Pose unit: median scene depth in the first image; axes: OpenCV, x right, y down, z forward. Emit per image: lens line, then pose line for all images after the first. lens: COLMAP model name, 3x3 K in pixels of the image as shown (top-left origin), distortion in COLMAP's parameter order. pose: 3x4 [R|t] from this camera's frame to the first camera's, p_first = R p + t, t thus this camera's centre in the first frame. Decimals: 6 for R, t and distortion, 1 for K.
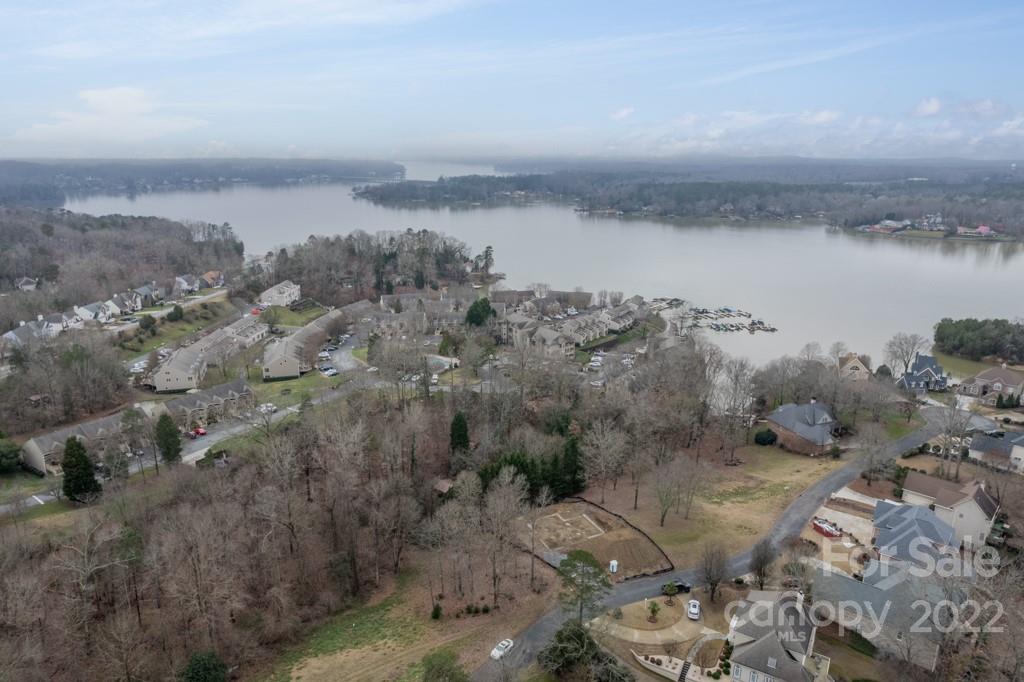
lens RADIAL K [[683.0, 0, 515.1], [0, 683.0, 344.1], [0, 0, 1]] dist [-0.082386, 0.077786]
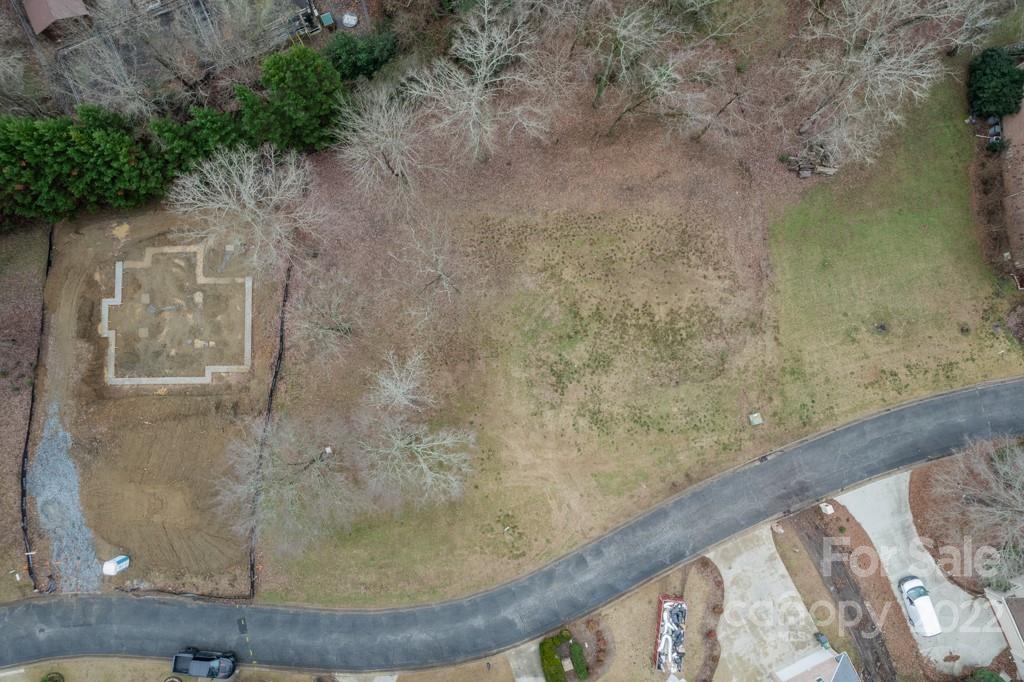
lens RADIAL K [[655.2, 0, 515.1], [0, 655.2, 344.7], [0, 0, 1]] dist [-0.078439, 0.072287]
pose [[0.906345, 0.420320, -0.043241, 0.163090], [-0.096586, 0.305716, 0.947211, -0.080818], [0.411352, -0.854324, 0.317681, 0.507403]]
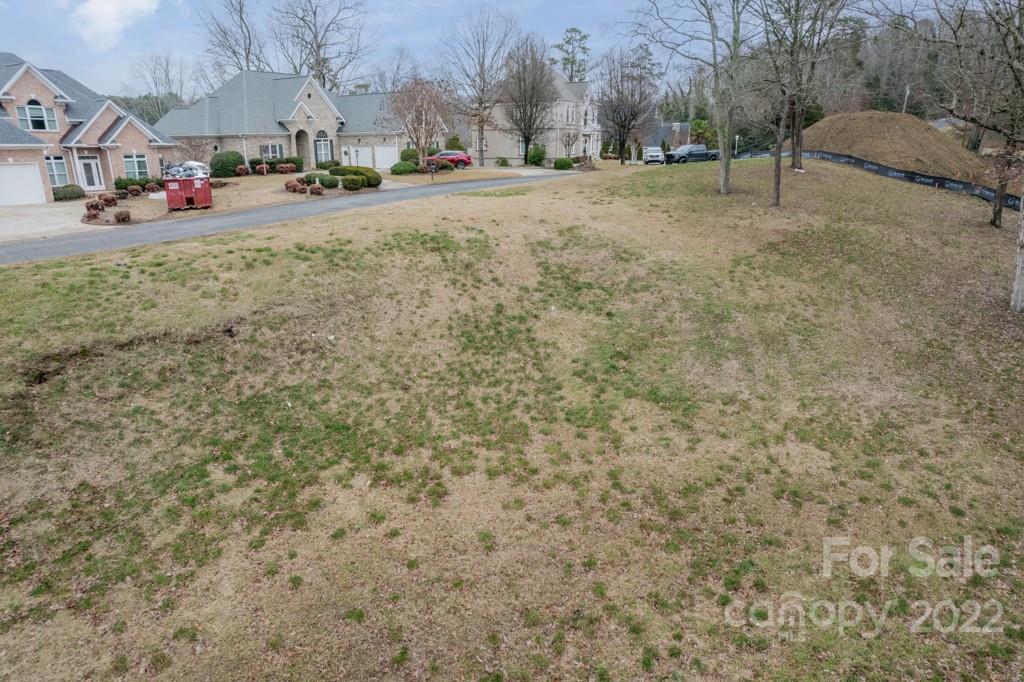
lens RADIAL K [[655.2, 0, 515.1], [0, 655.2, 344.7], [0, 0, 1]] dist [-0.078439, 0.072287]
pose [[-0.994105, 0.035574, -0.102418, 0.187999], [-0.026263, 0.837492, 0.545818, 0.096433], [0.105191, 0.545291, -0.831621, 0.647992]]
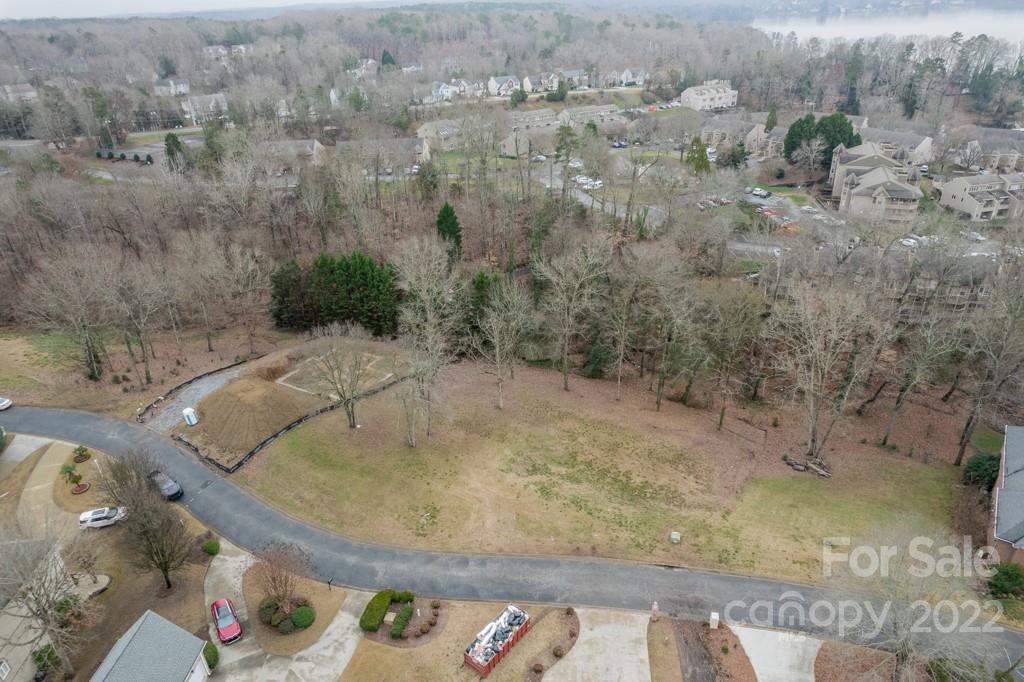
lens RADIAL K [[659.6, 0, 515.0], [0, 659.6, 340.0], [0, 0, 1]] dist [-0.076253, 0.074189]
pose [[0.553181, 0.369596, -0.746585, 0.354611], [-0.192256, 0.928642, 0.317271, -0.002776], [0.810573, -0.031973, 0.584764, 0.407596]]
